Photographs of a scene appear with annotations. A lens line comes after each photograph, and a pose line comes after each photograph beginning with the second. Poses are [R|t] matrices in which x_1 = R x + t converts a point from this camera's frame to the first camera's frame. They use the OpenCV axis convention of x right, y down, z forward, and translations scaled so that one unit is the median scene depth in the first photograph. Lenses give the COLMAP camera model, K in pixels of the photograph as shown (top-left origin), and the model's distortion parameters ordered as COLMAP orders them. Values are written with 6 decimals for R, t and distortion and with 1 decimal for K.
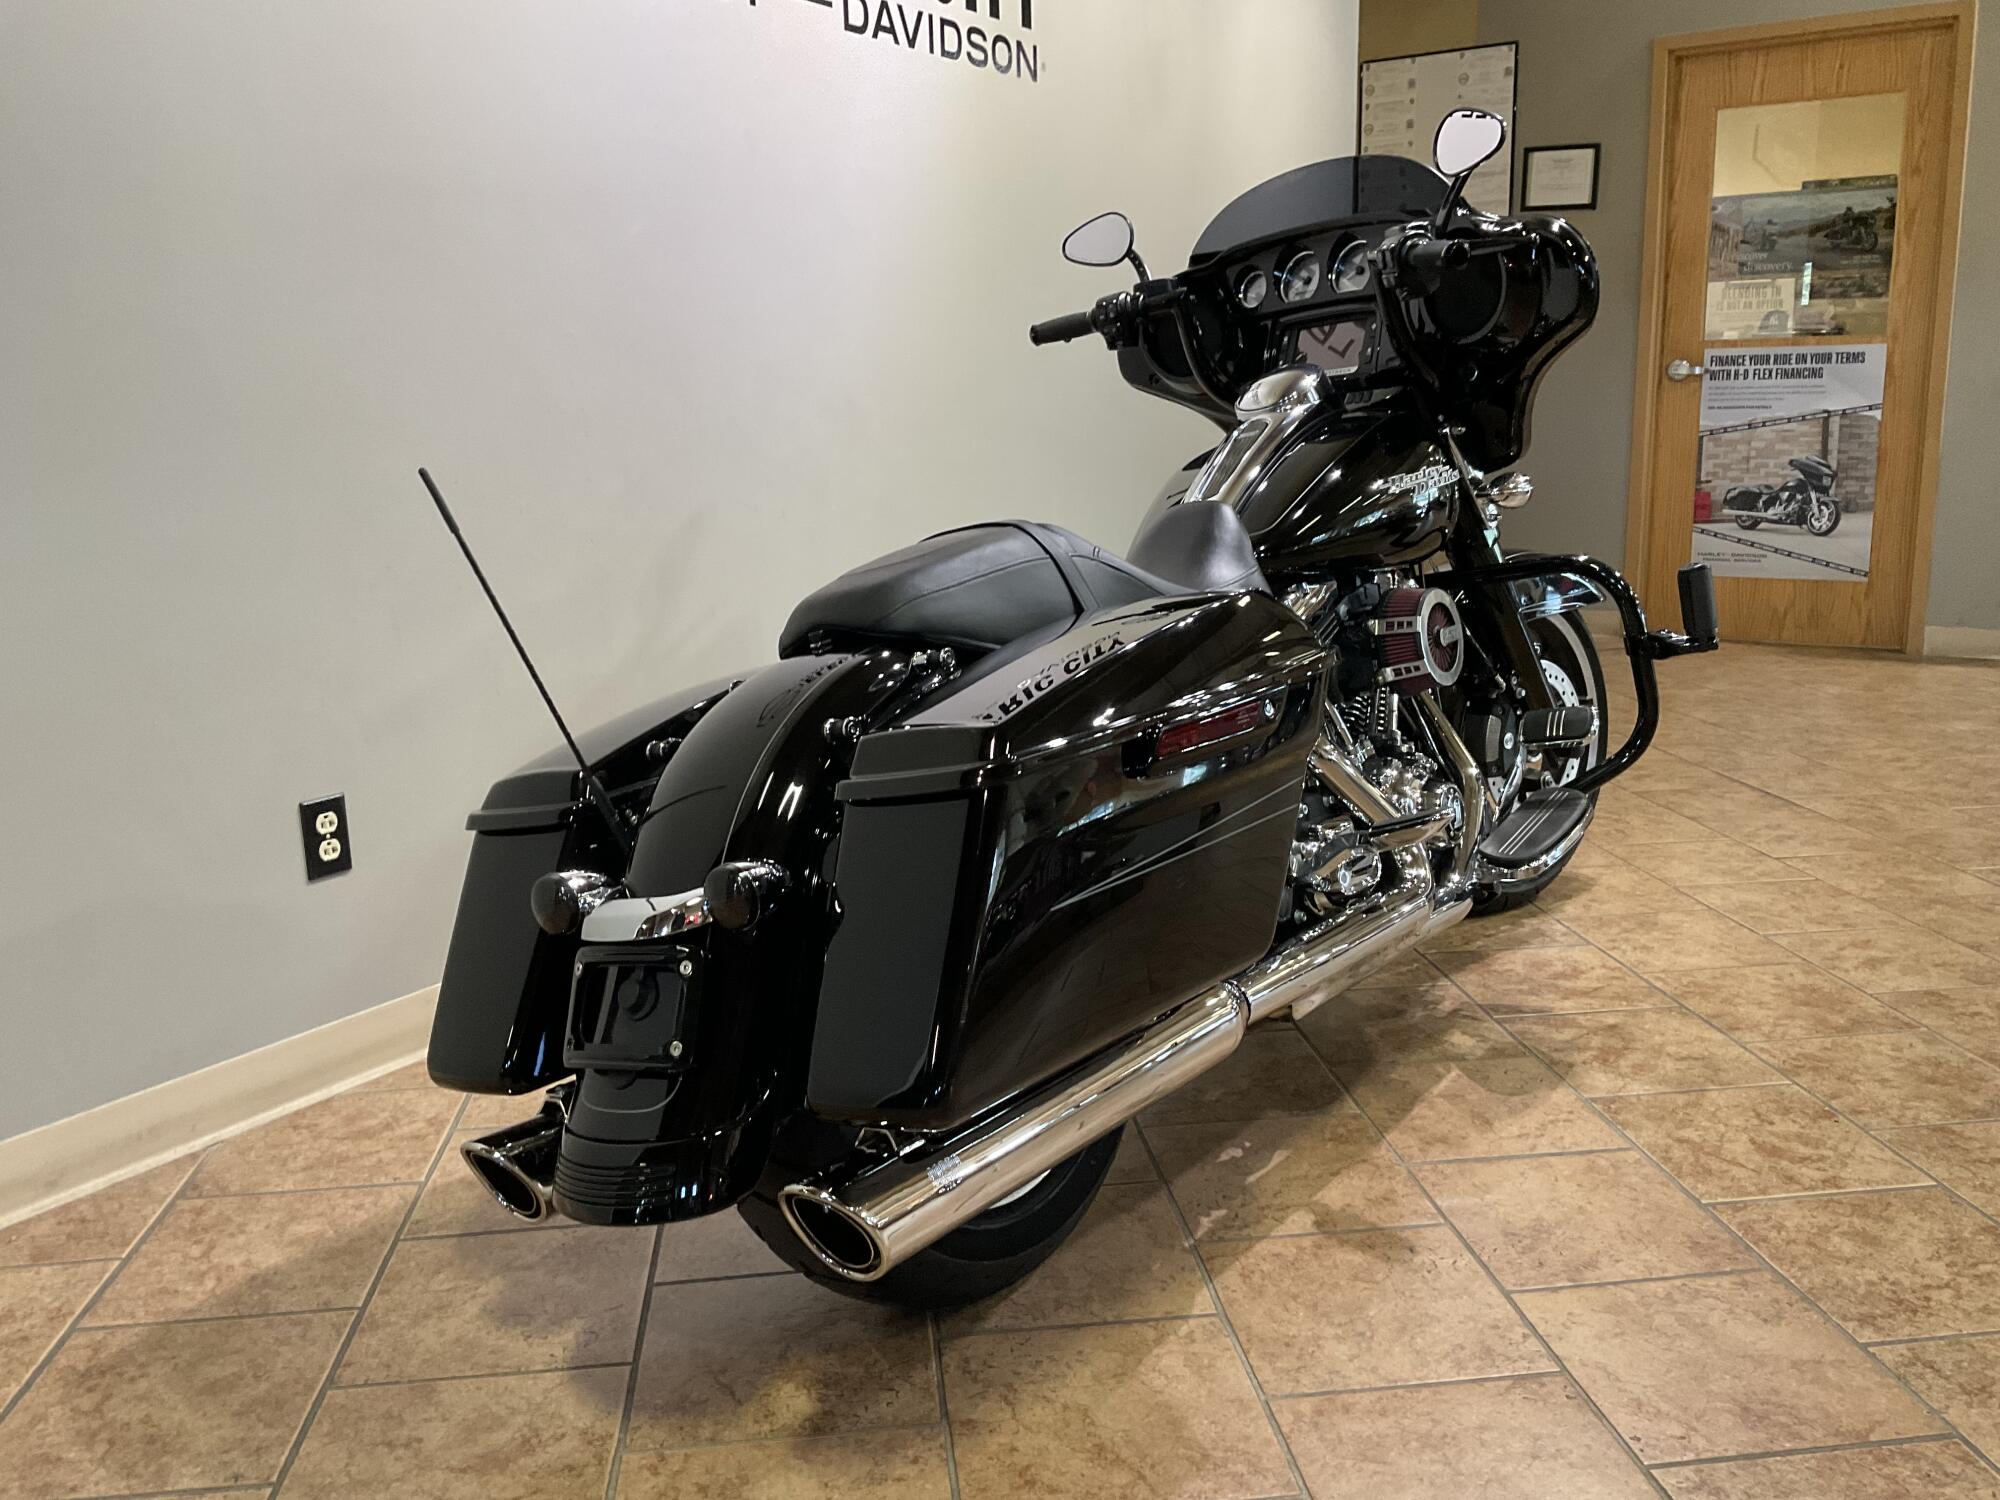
lens RADIAL K [[1670.8, 0, 1000.0], [0, 1670.8, 750.0], [0, 0, 1]] dist [0.011596, -0.012553]
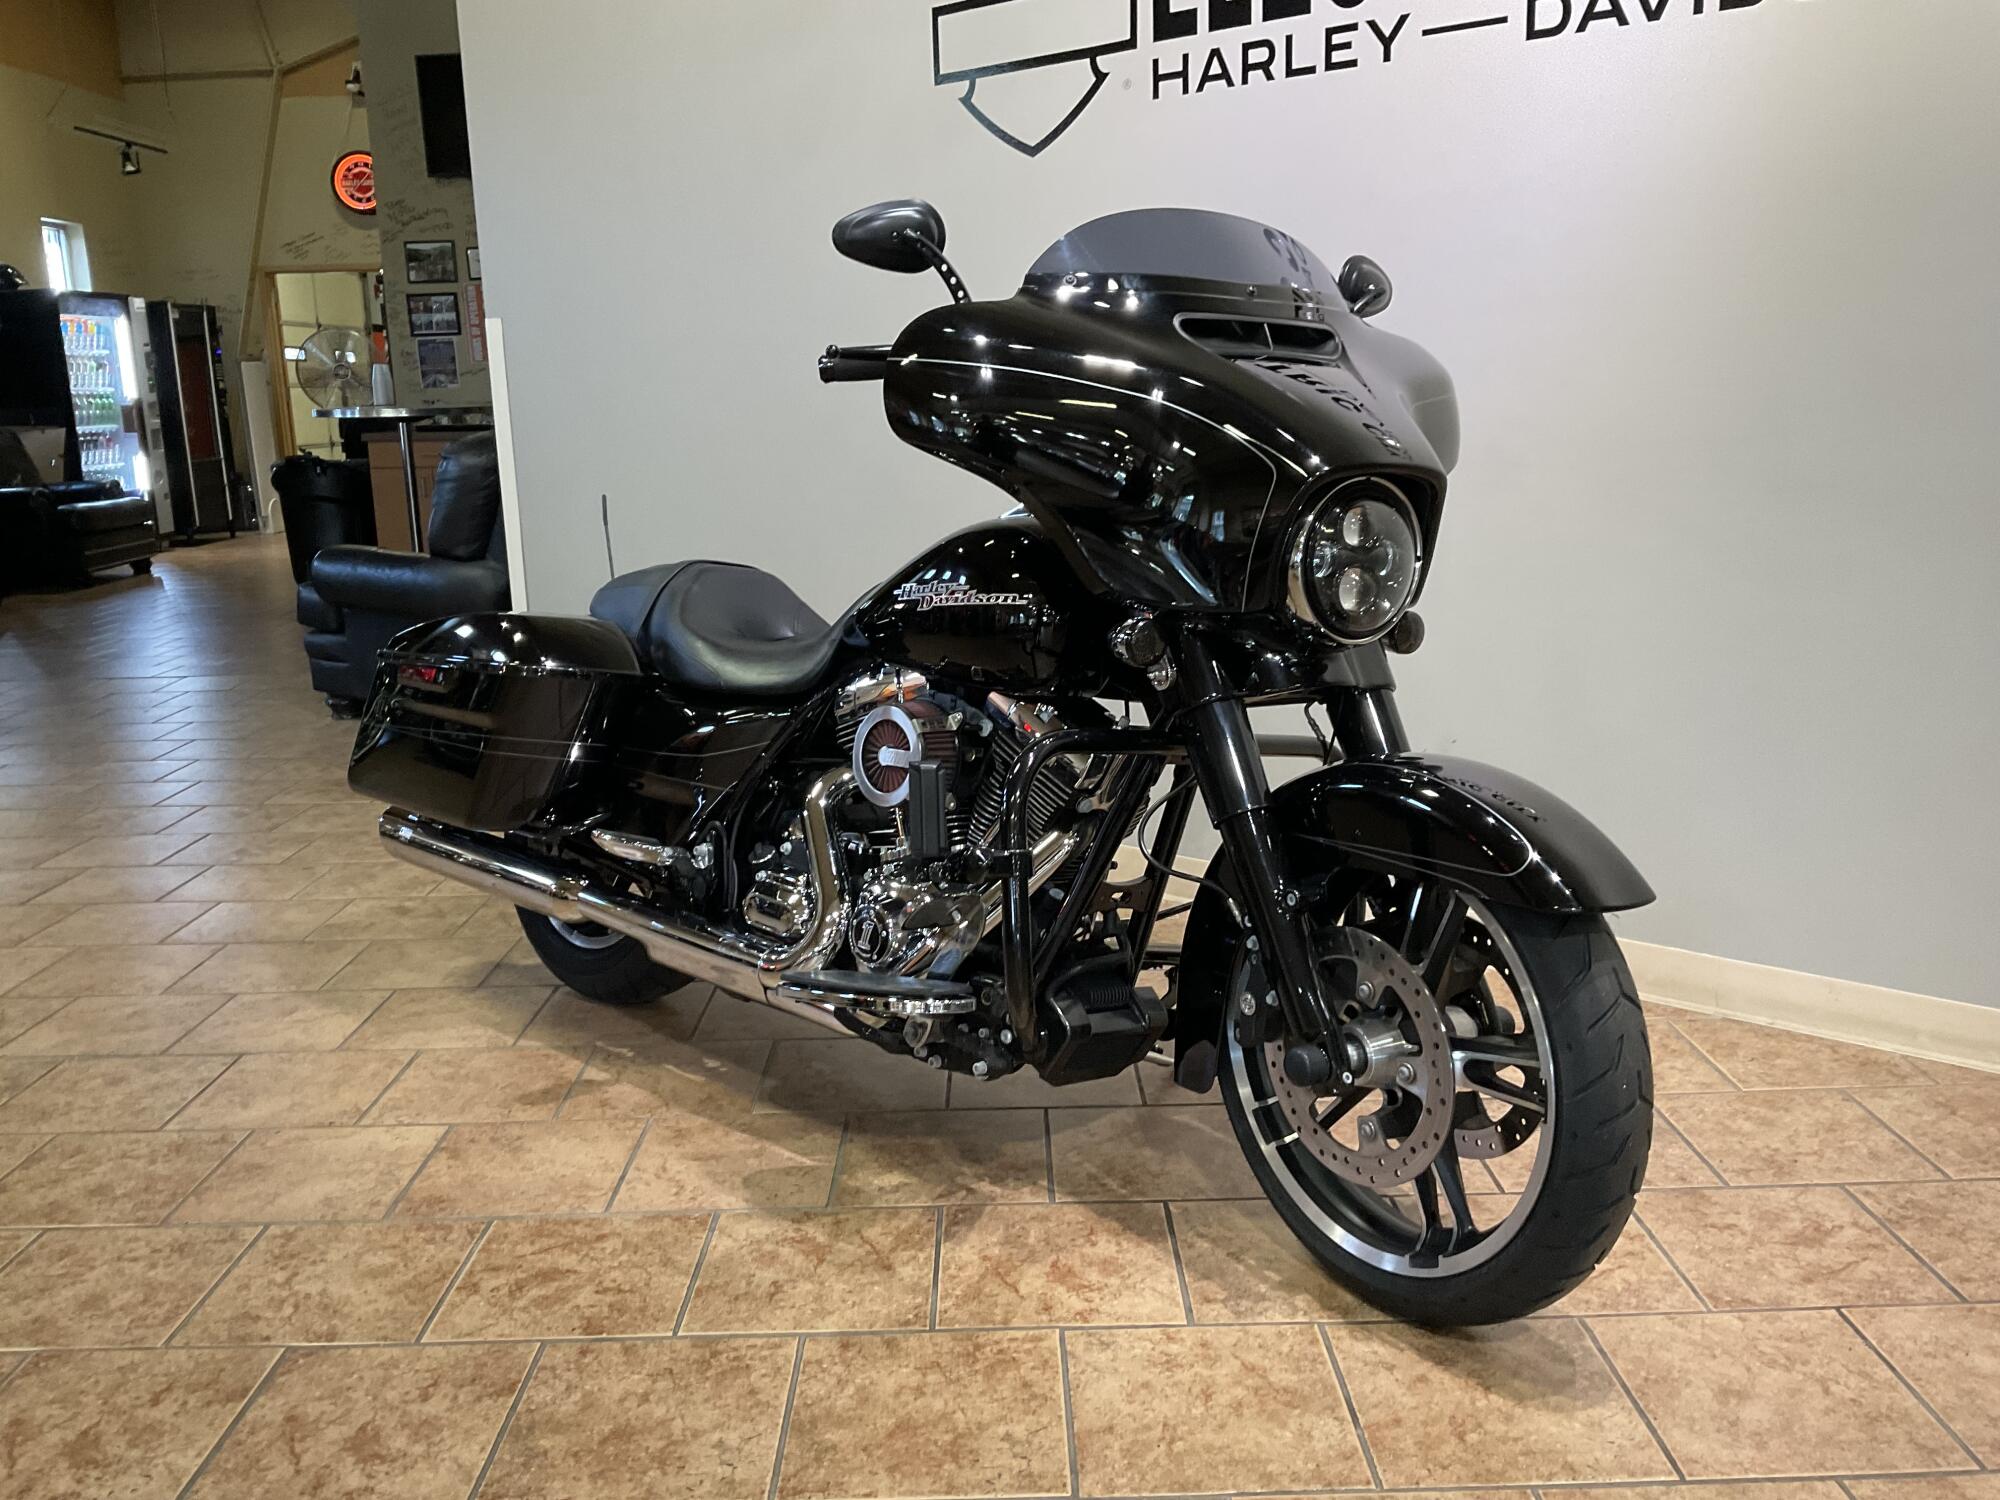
lens RADIAL K [[1638.9, 0, 998.1], [0, 1638.9, 796.3], [0, 0, 1]] dist [0.114279, -0.193913]
pose [[-0.121530, 0.251280, -0.960255, 1.032644], [-0.175486, 0.946747, 0.269954, -0.275655], [0.976952, 0.201319, -0.070962, 1.002980]]
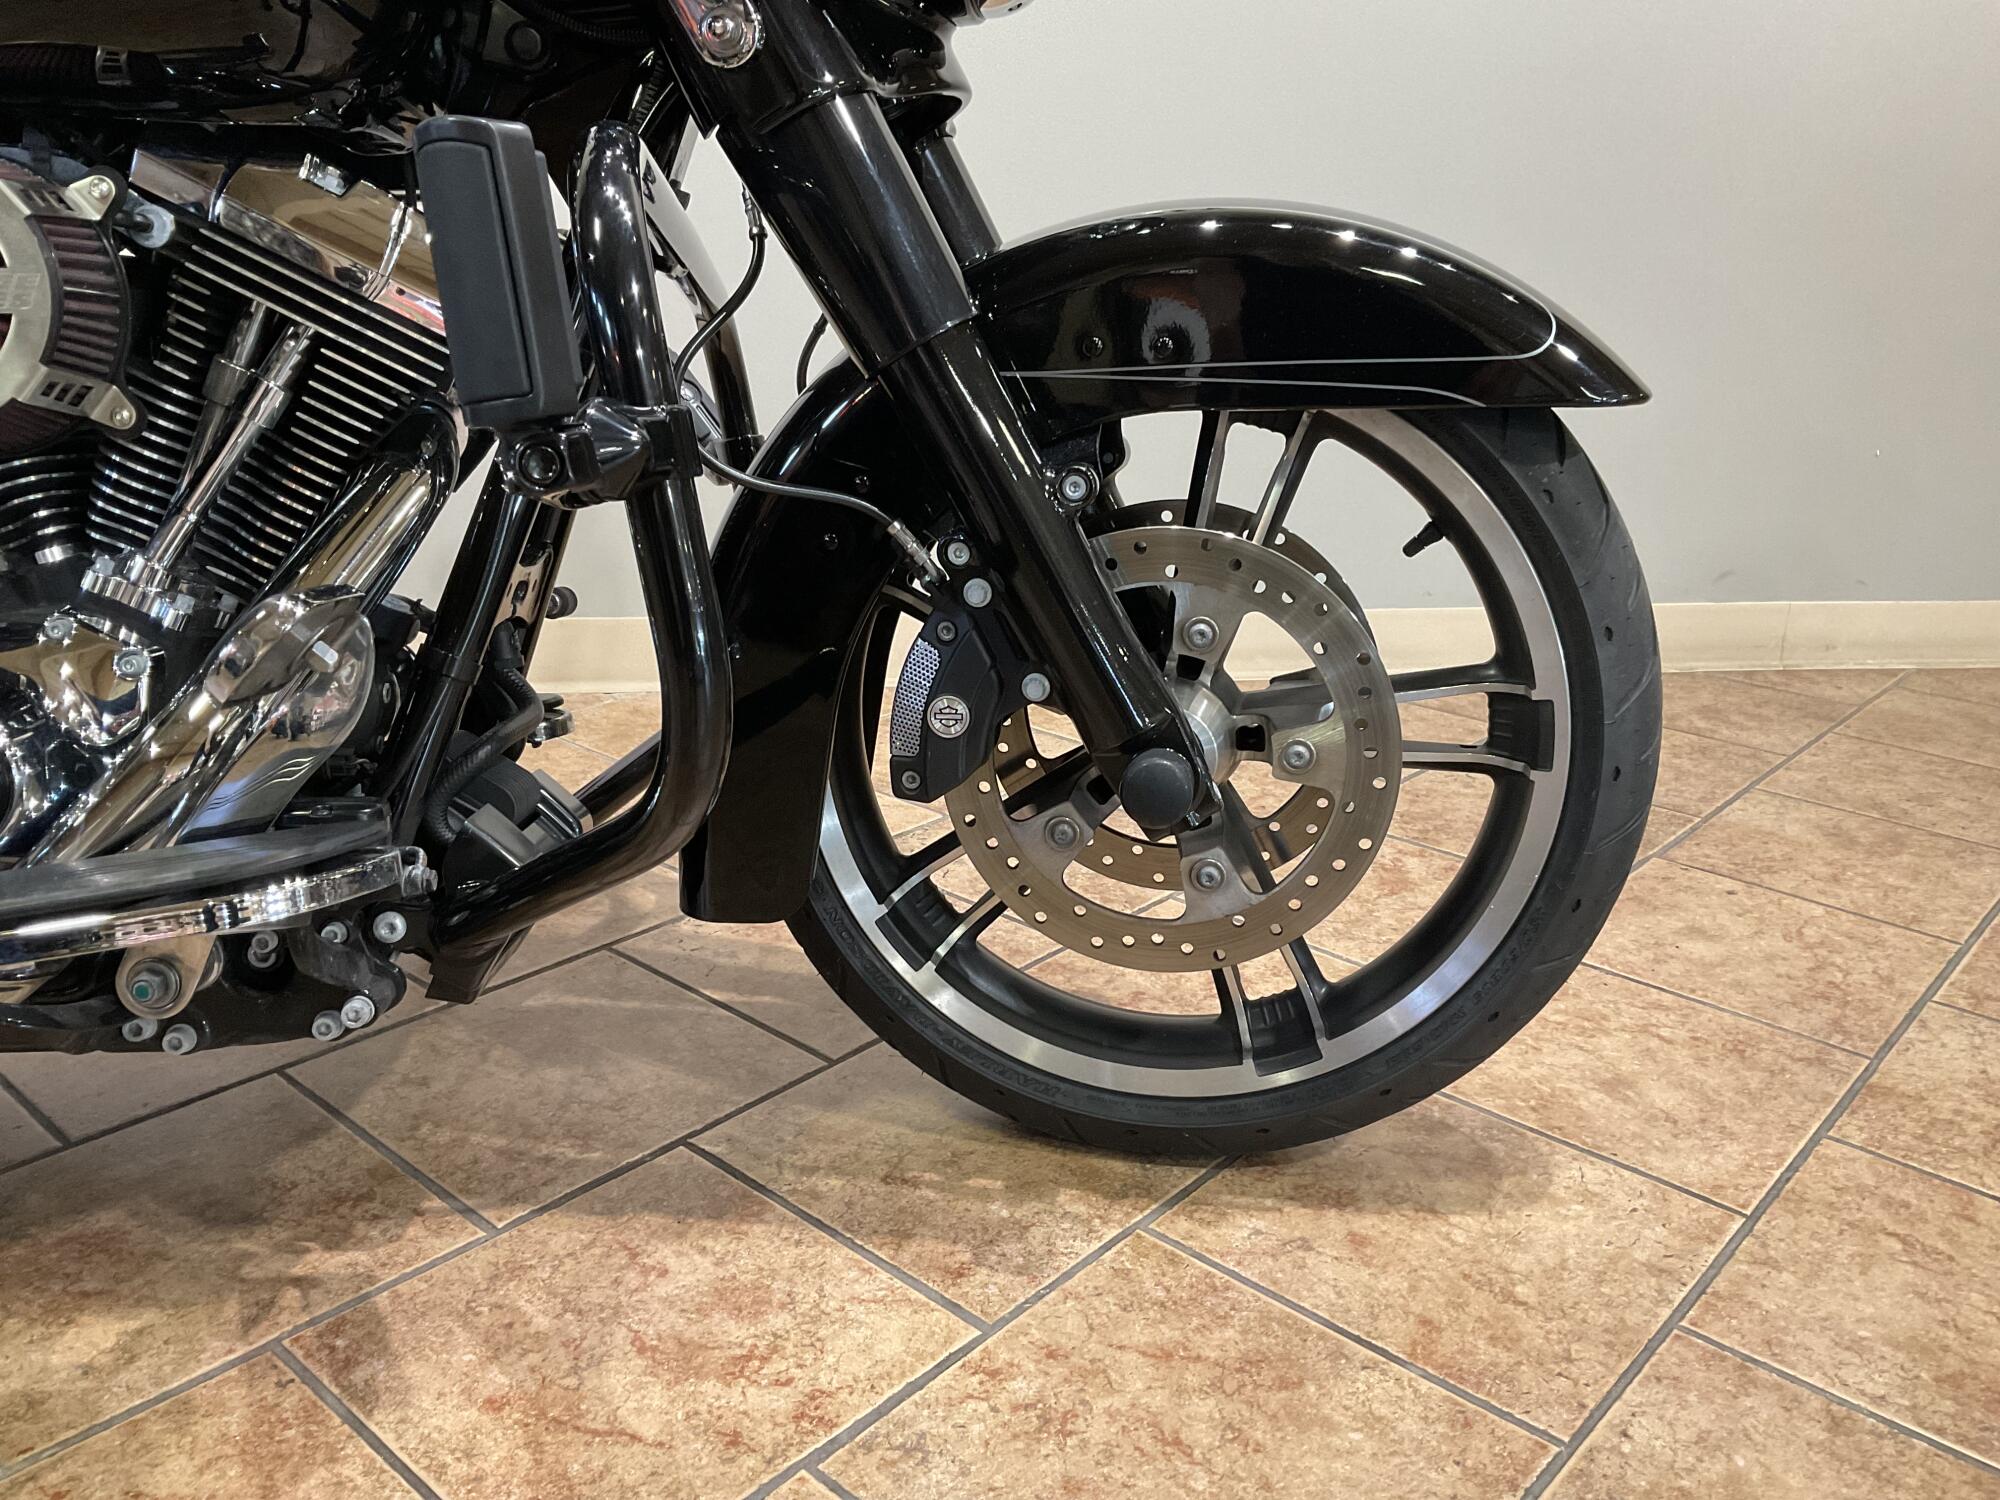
lens RADIAL K [[1670.8, 0, 1000.0], [0, 1670.8, 750.0], [0, 0, 1]] dist [0.011596, -0.012553]
pose [[0.648665, 0.277940, -0.708508, 0.619556], [-0.179867, 0.960545, 0.212136, -0.084968], [0.739514, -0.010168, 0.673064, 0.825139]]
